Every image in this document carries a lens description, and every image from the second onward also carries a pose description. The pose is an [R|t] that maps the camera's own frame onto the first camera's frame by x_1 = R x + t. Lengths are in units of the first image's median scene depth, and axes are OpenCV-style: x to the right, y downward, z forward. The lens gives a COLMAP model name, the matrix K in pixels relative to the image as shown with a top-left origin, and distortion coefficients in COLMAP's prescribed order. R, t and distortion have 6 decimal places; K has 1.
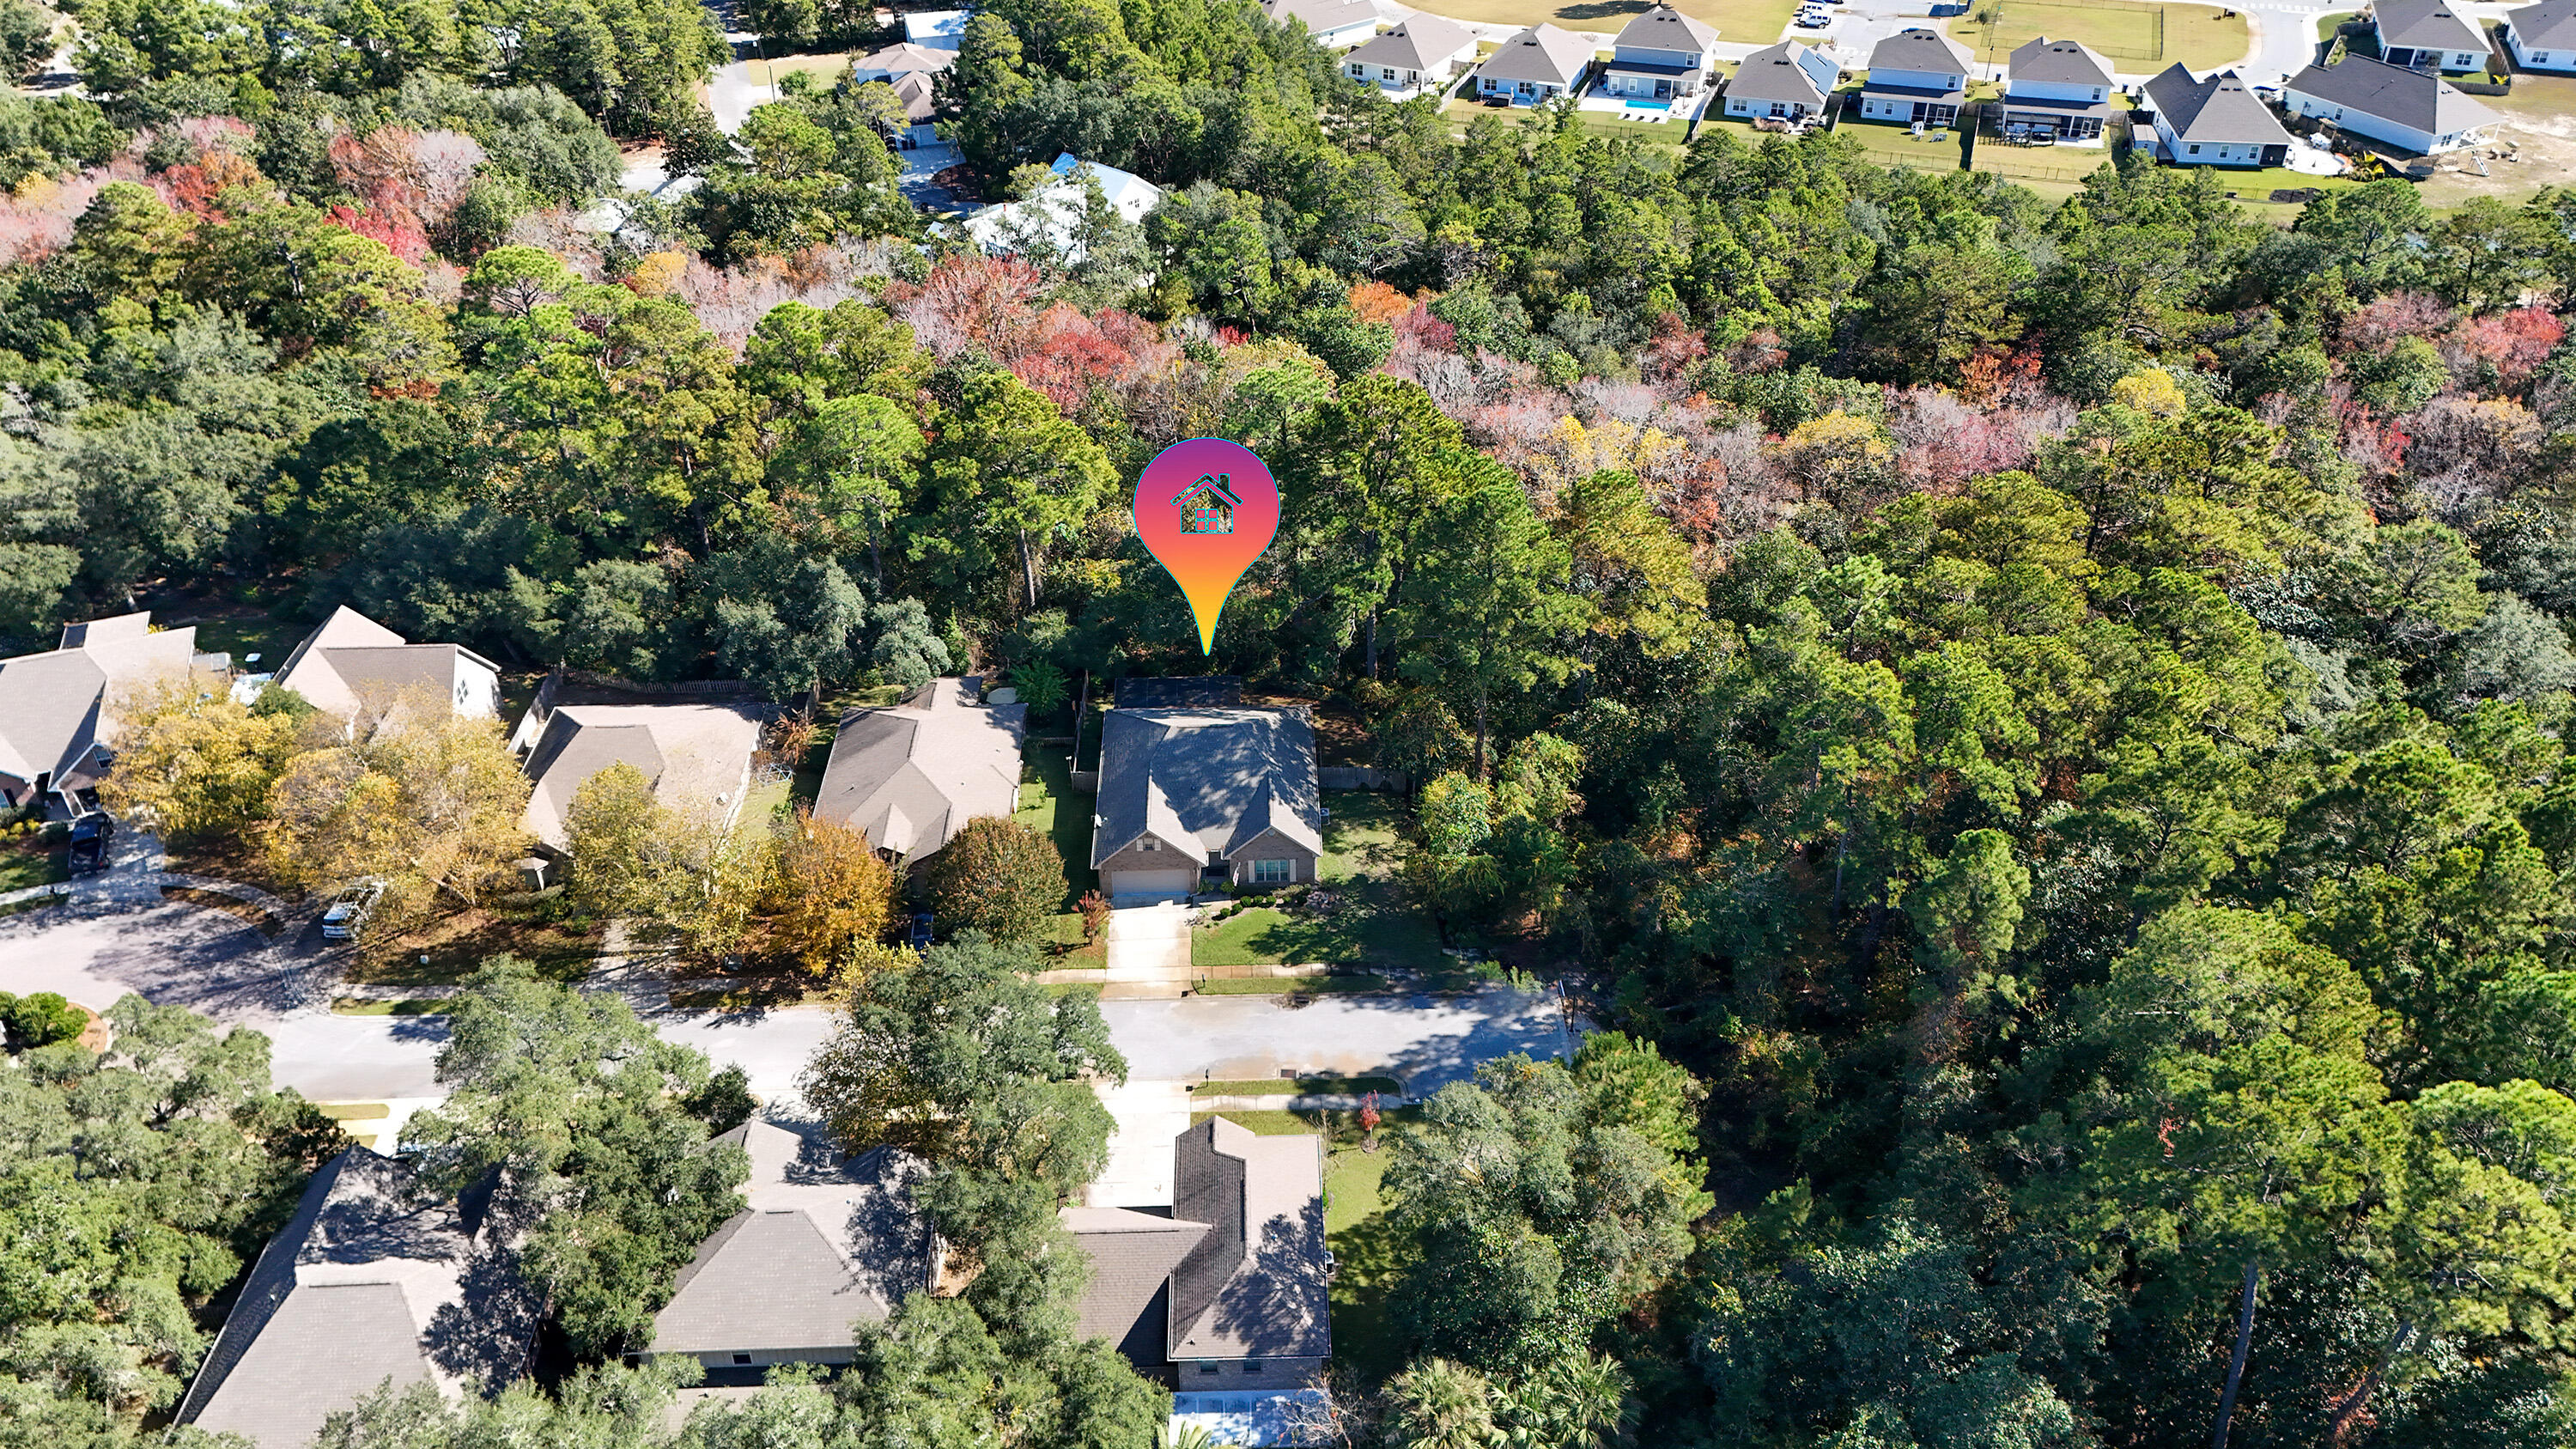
lens RADIAL K [[1893.5, 0, 1291.1], [0, 1893.5, 723.1], [0, 0, 1]] dist [0.062664, -0.048370]
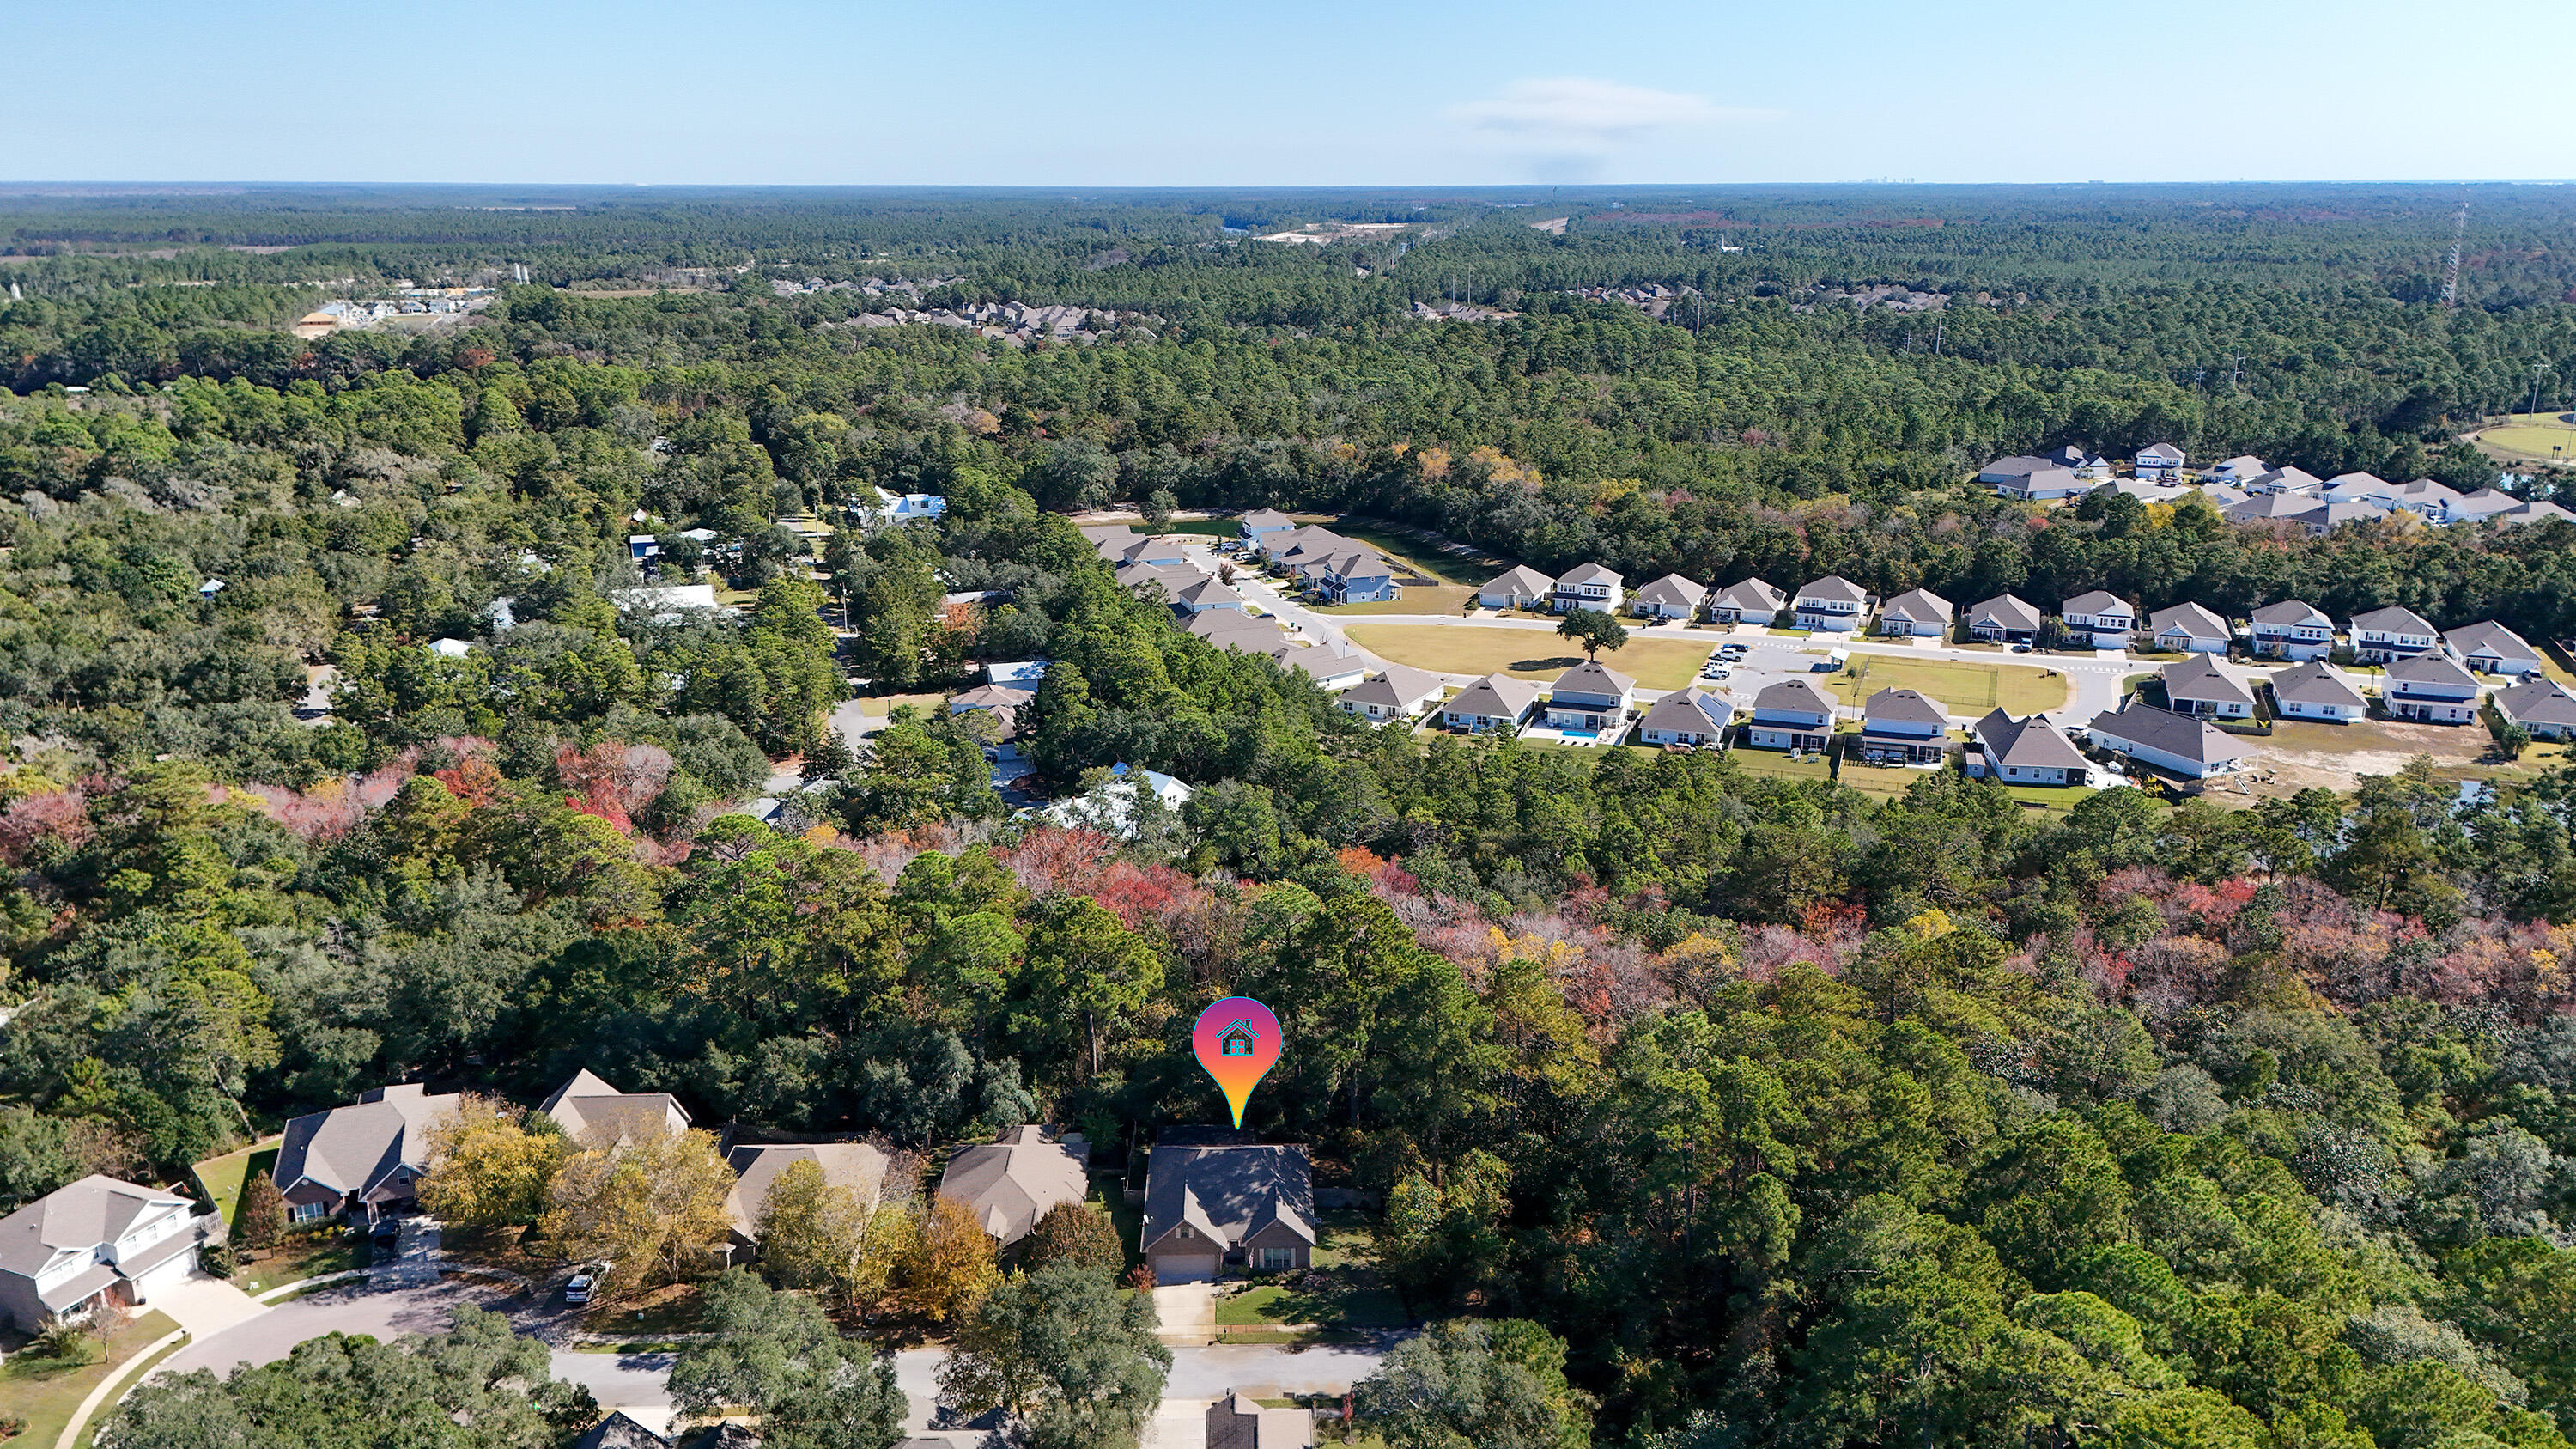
lens RADIAL K [[1893.5, 0, 1292.5], [0, 1893.5, 728.9], [0, 0, 1]] dist [0.062664, -0.048370]
pose [[0.999982, 0.005731, -0.002022, 0.000985], [-0.006077, 0.947101, -0.320877, 0.135598], [0.000076, 0.320884, 0.947119, -0.330850]]
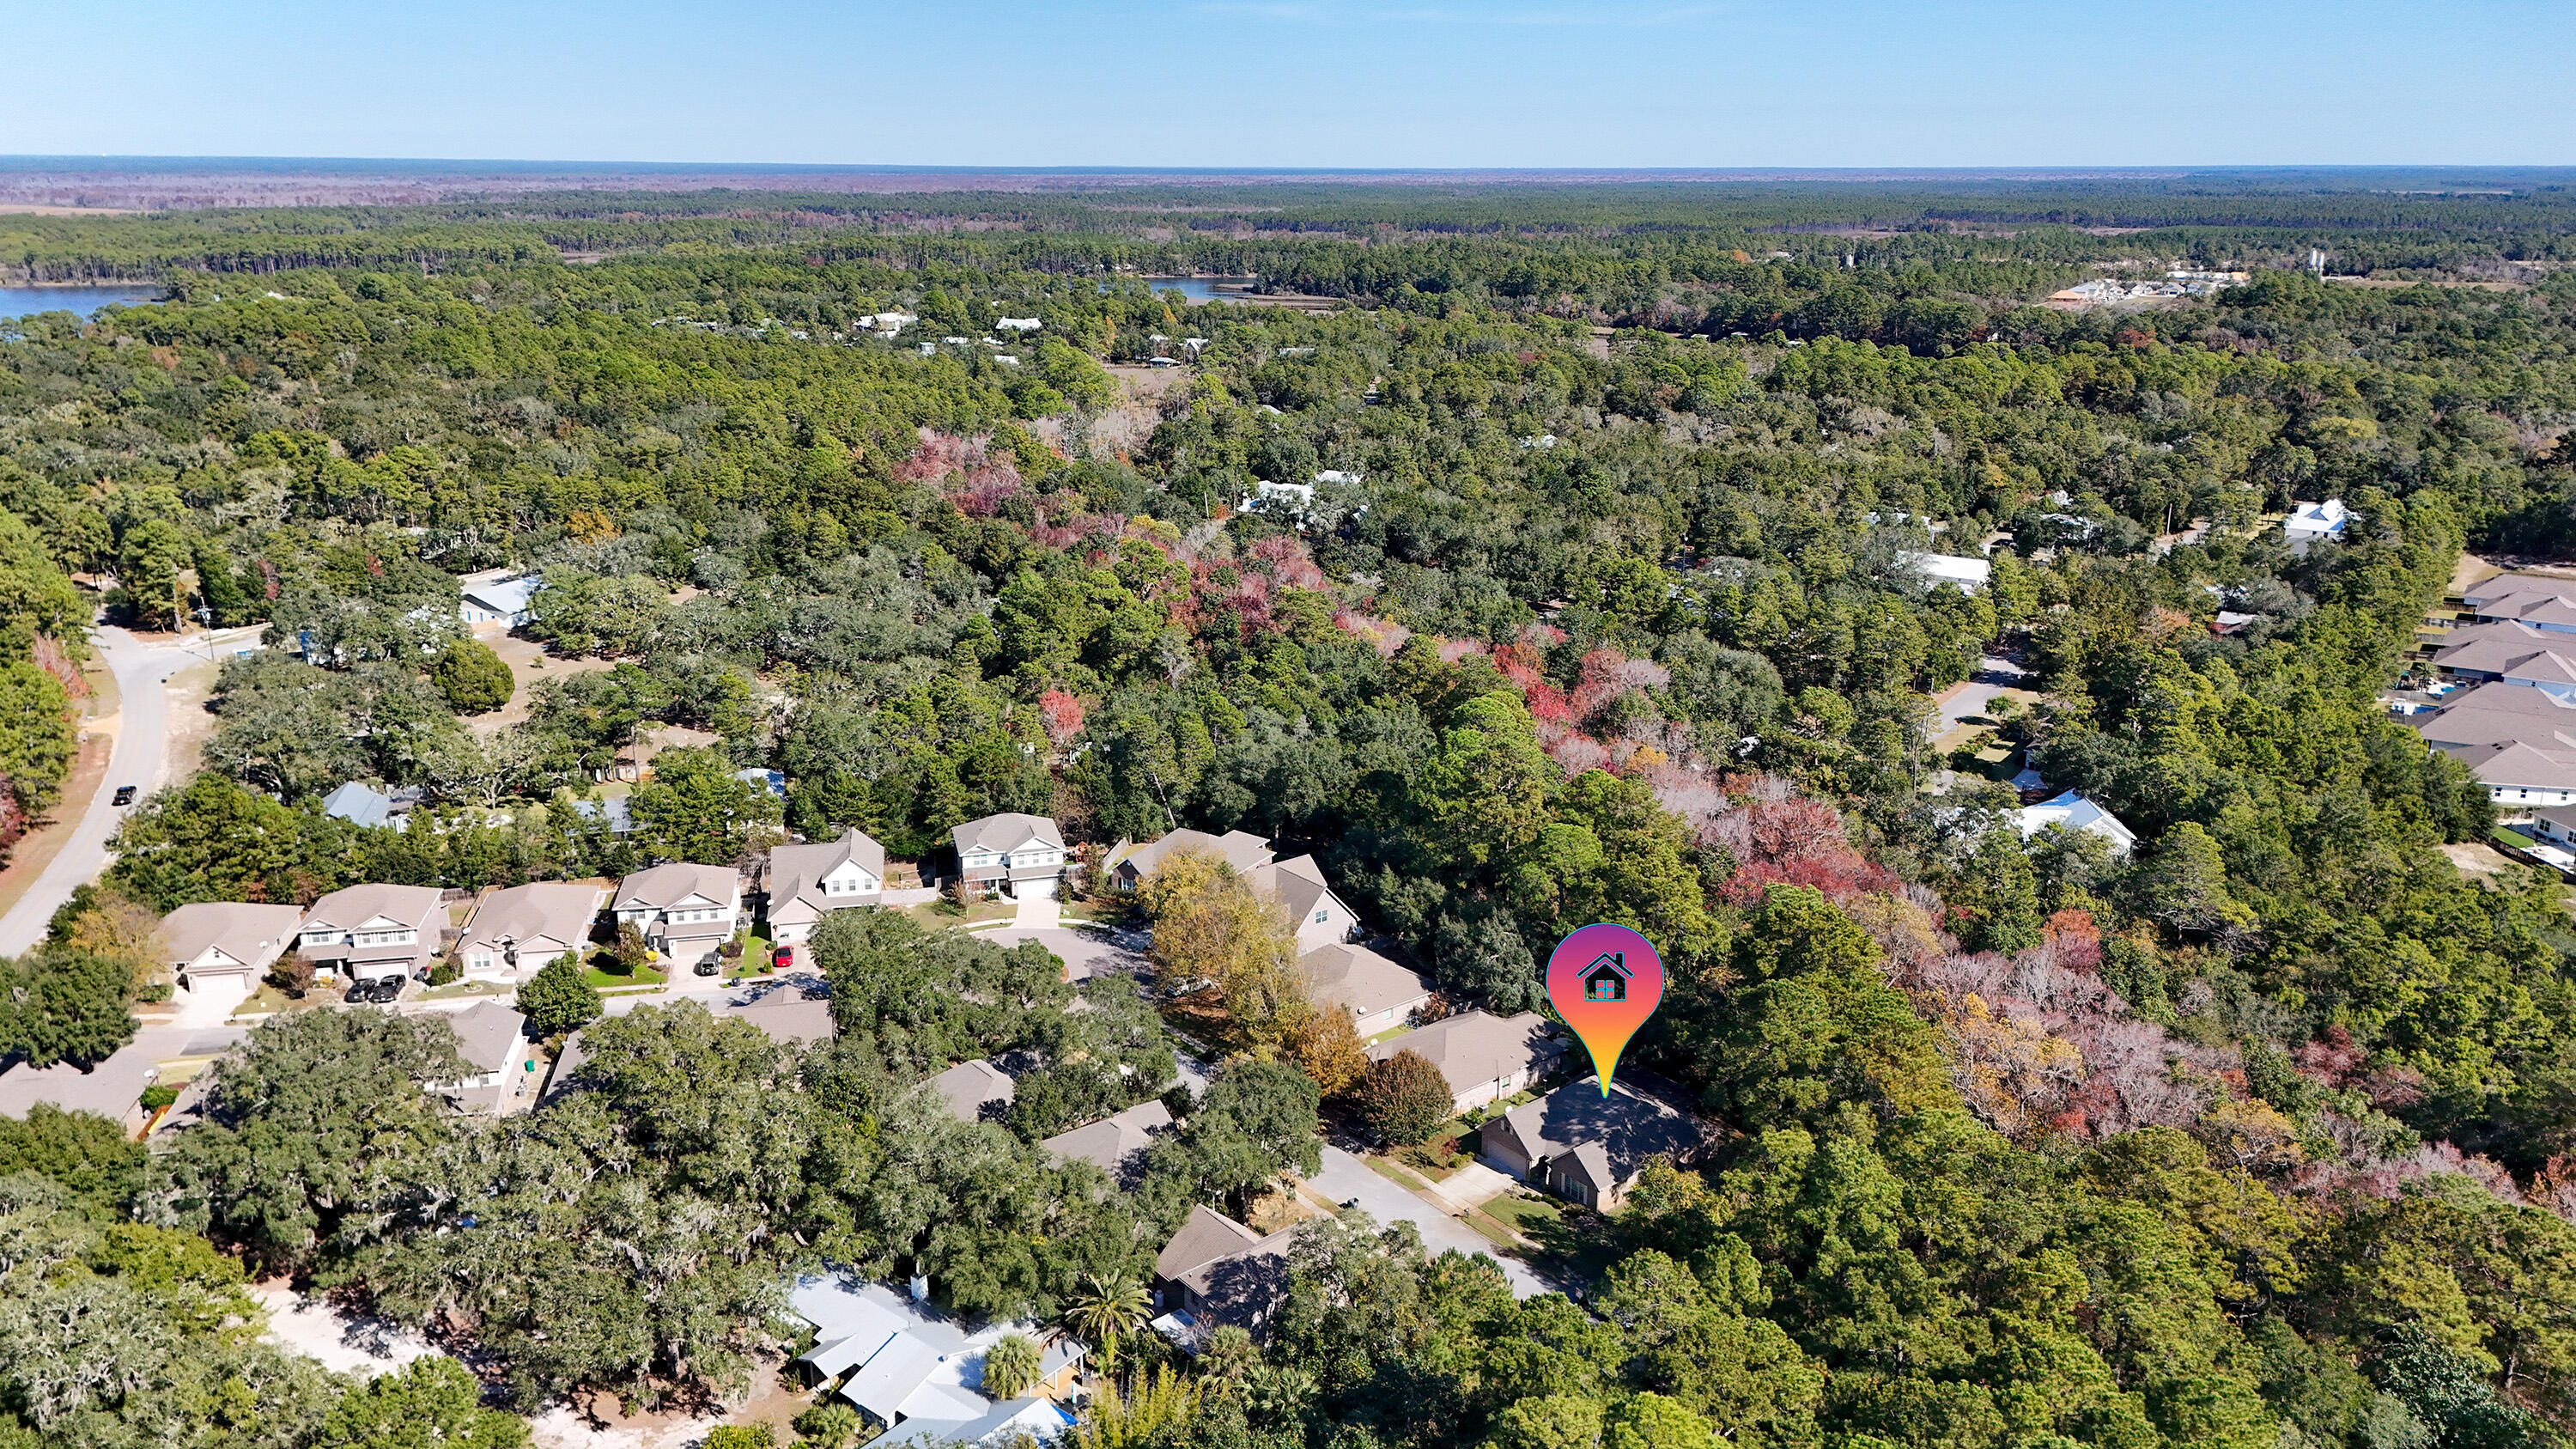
lens RADIAL K [[1893.5, 0, 1290.9], [0, 1893.5, 721.1], [0, 0, 1]] dist [0.062664, -0.048370]
pose [[0.604045, 0.231281, -0.762652, 0.749782], [-0.459411, 0.883011, -0.096088, 0.004042], [0.651207, 0.408413, 0.639632, -0.152707]]
